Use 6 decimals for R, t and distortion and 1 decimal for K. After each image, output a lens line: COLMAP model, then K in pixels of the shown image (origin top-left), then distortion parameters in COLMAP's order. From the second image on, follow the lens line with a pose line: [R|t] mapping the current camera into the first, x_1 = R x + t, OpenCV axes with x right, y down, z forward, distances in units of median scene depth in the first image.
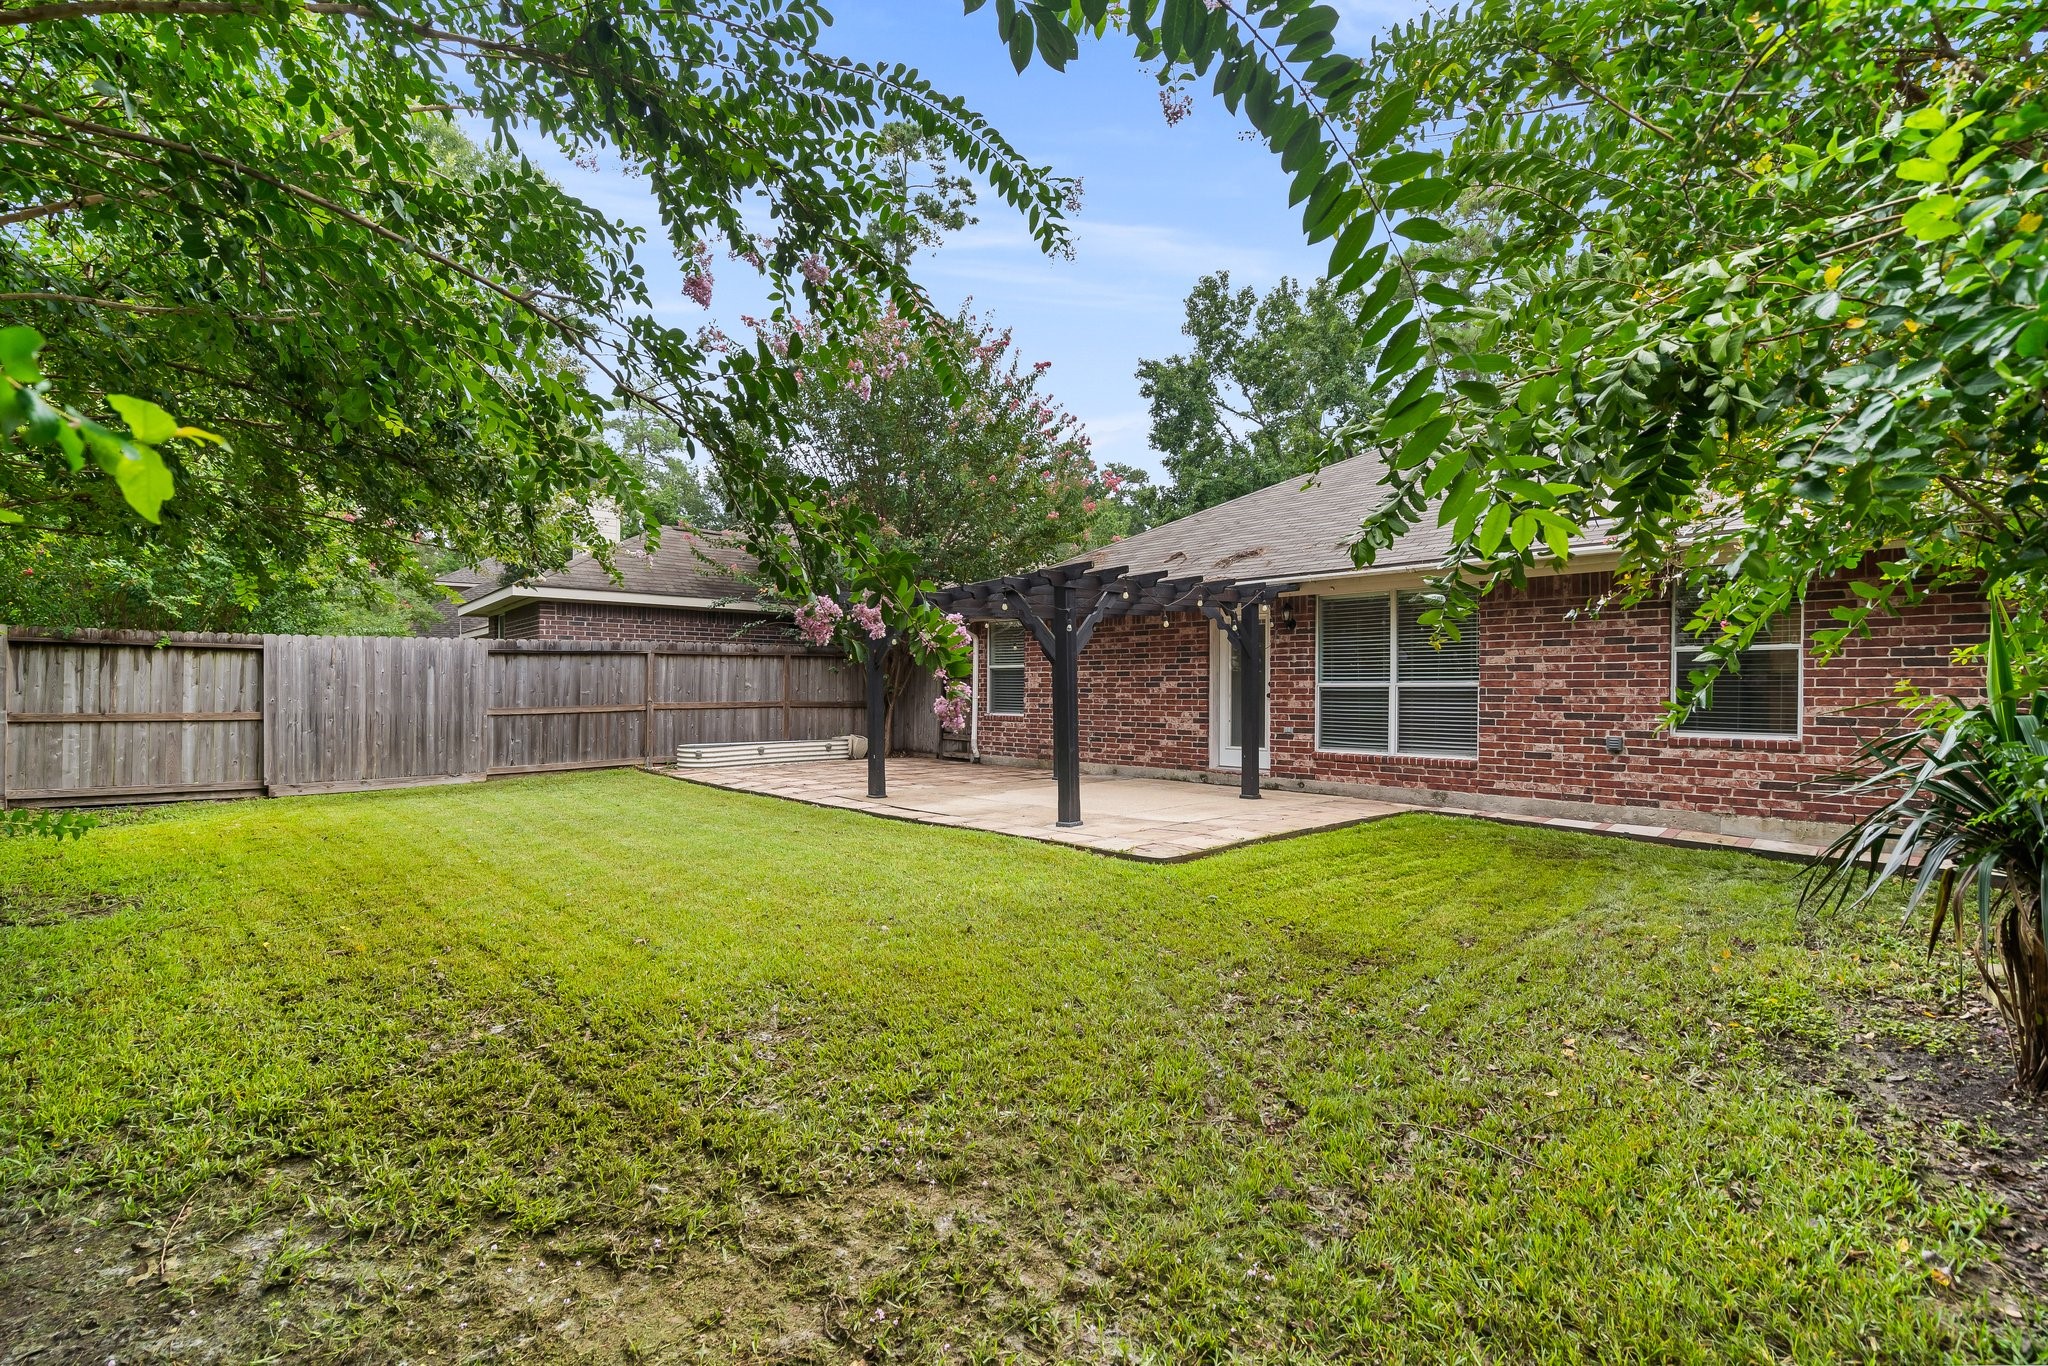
lens RADIAL K [[935.5, 0, 1024.4], [0, 935.5, 686.4], [0, 0, 1]] dist [-0.008246, 0.003019]
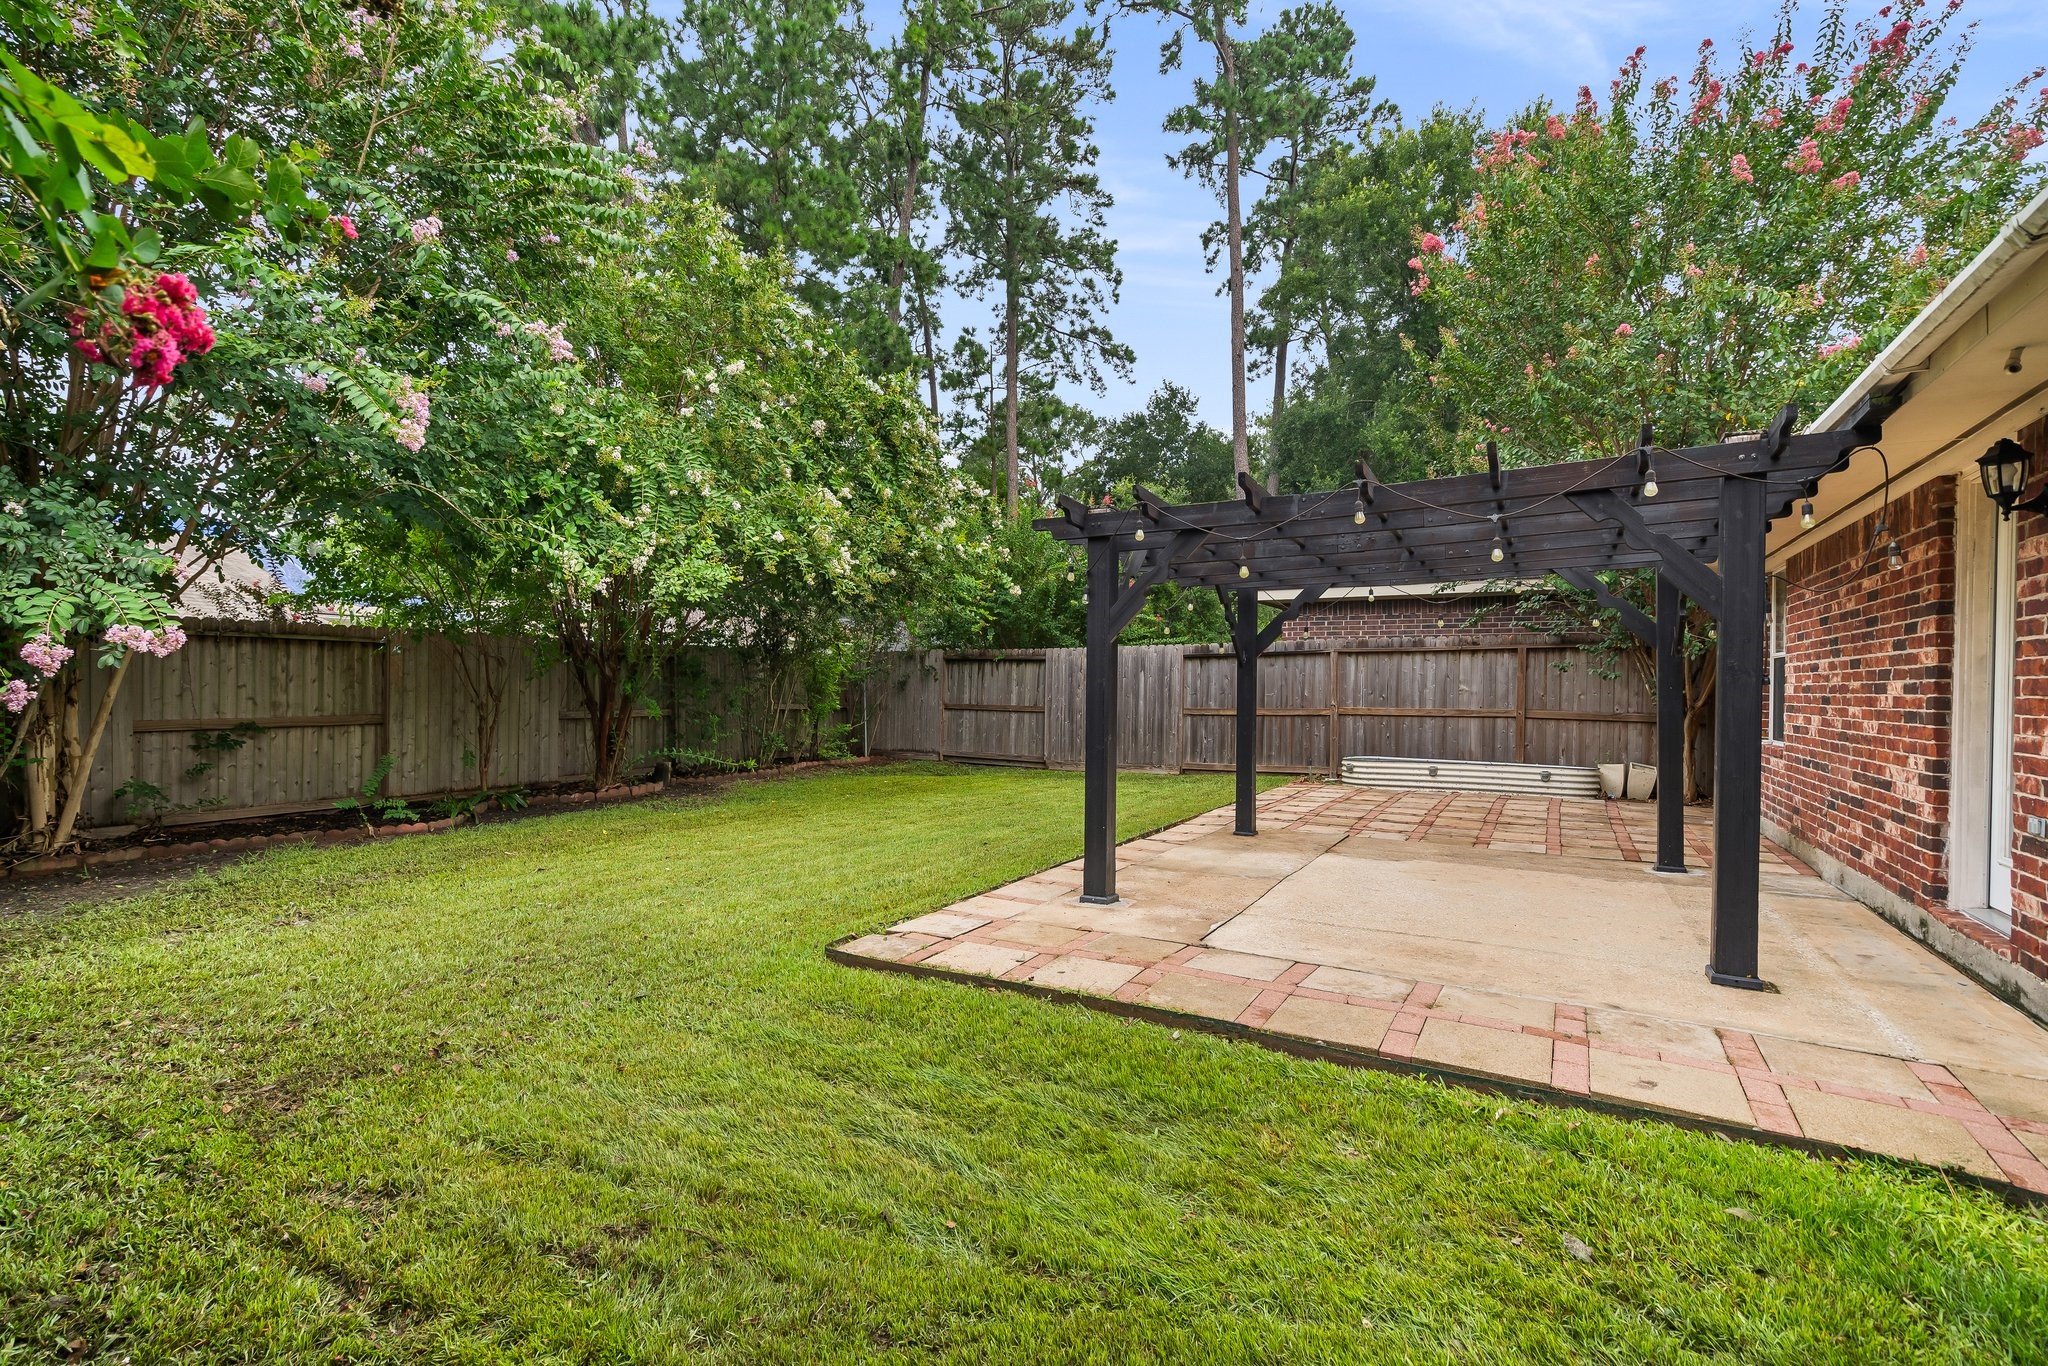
lens RADIAL K [[935.5, 0, 1022.0], [0, 935.5, 686.5], [0, 0, 1]] dist [-0.008246, 0.003019]
pose [[0.294036, 0.002529, -0.955791, 0.480713], [-0.006473, 0.999979, 0.000654, -0.001357], [0.955773, 0.005995, 0.294046, 0.572958]]
